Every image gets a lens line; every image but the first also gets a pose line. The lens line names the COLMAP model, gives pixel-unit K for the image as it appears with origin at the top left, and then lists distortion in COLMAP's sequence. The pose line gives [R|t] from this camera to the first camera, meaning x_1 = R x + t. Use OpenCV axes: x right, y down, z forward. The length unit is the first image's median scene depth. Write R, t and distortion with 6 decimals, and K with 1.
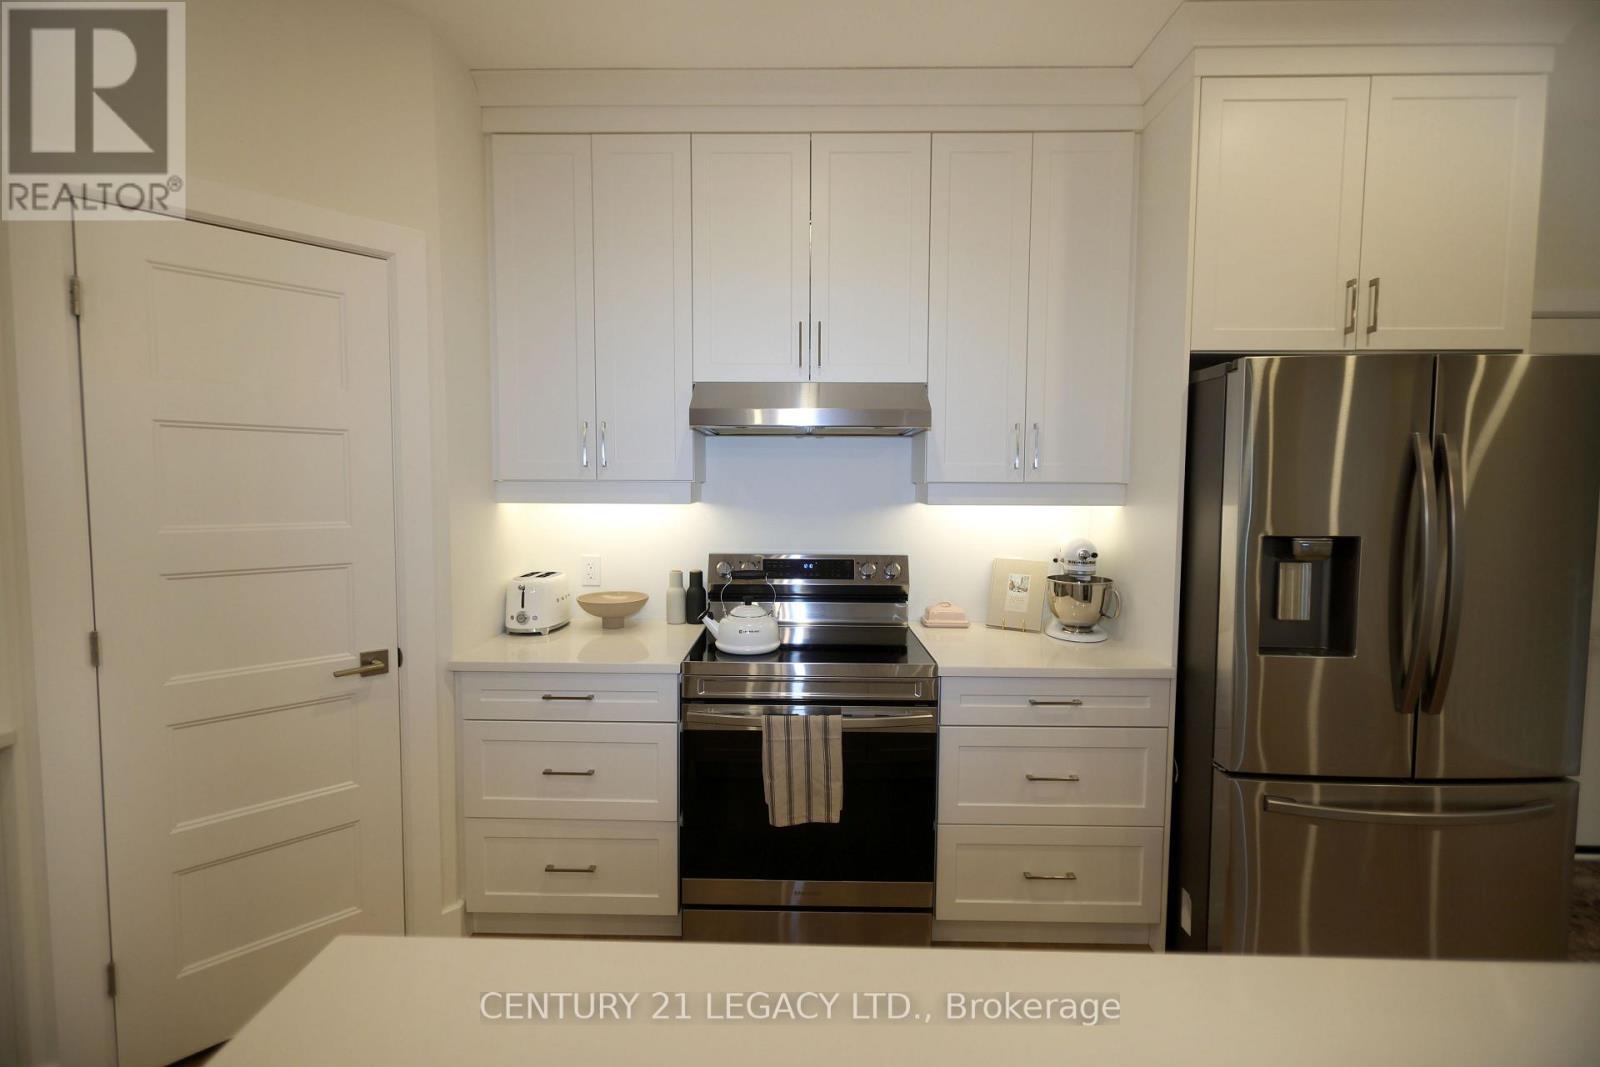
lens RADIAL K [[710.2, 0, 800.0], [0, 710.2, 533.5], [0, 0, 1]] dist [-0.000845, 0.000292]
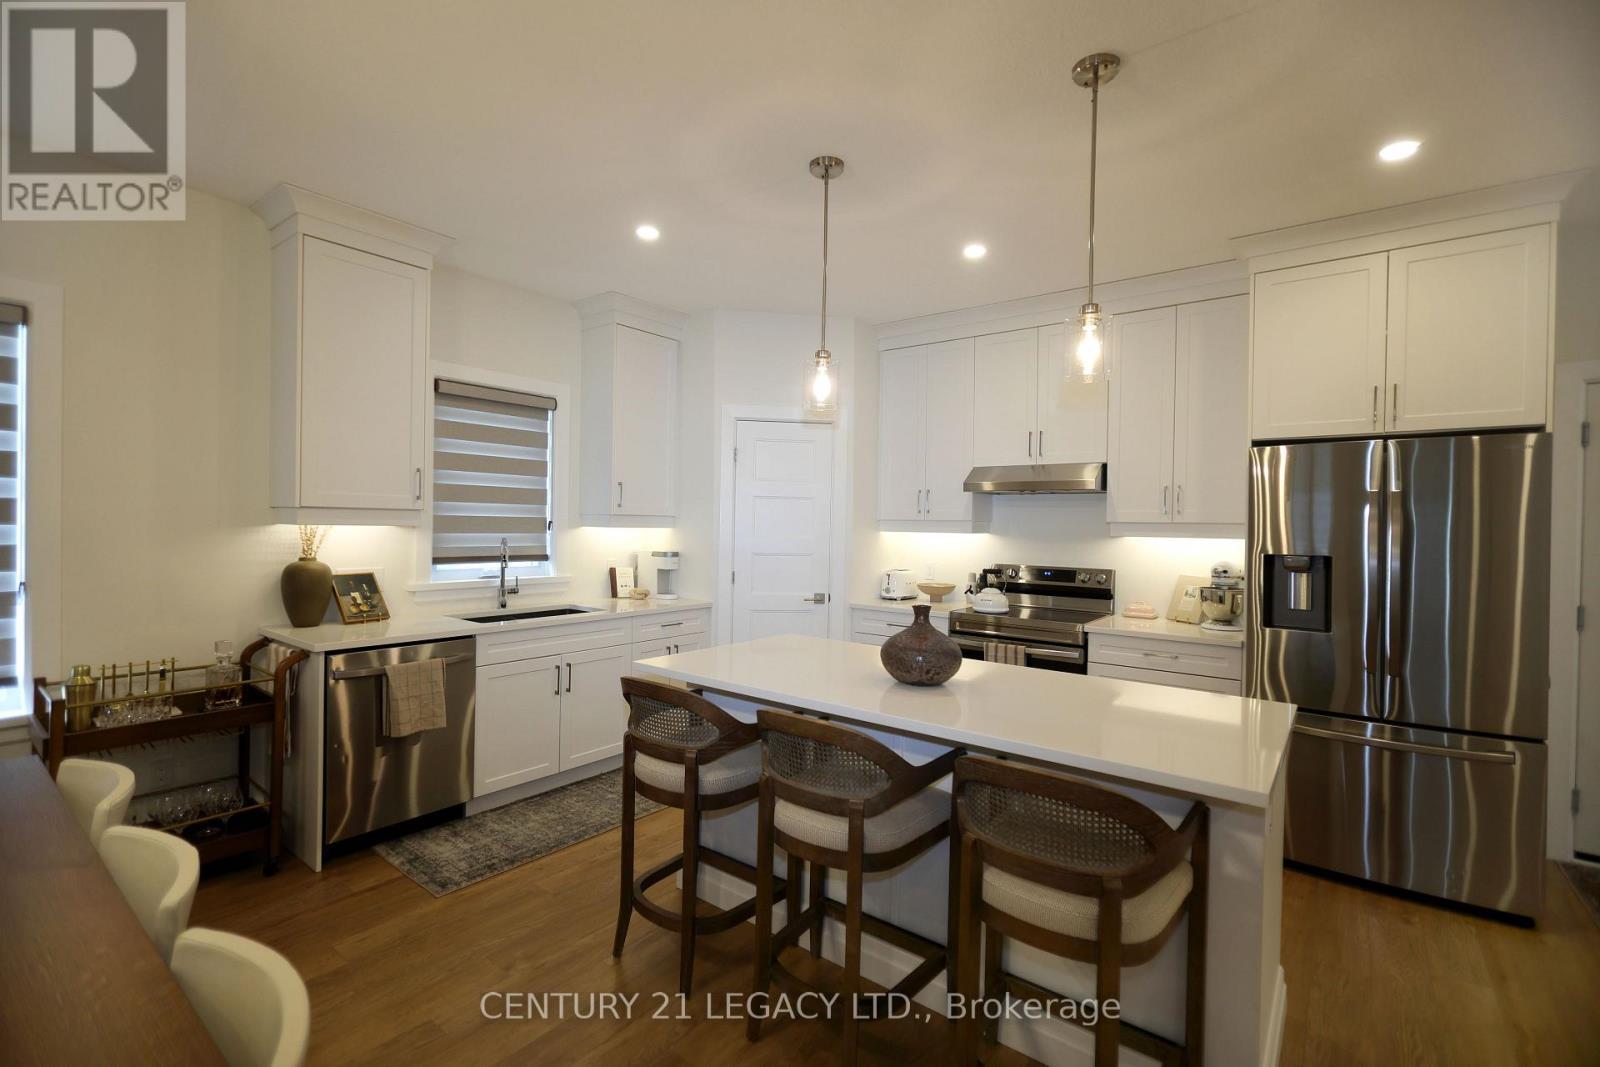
lens RADIAL K [[708.2, 0, 800.0], [0, 708.2, 533.5], [0, 0, 1]] dist [-0.000115, -0.000036]
pose [[0.804661, 0.015865, -0.593522, 0.576172], [-0.054337, 0.997416, -0.047005, 0.068800], [0.591243, 0.070073, 0.803444, -0.727476]]
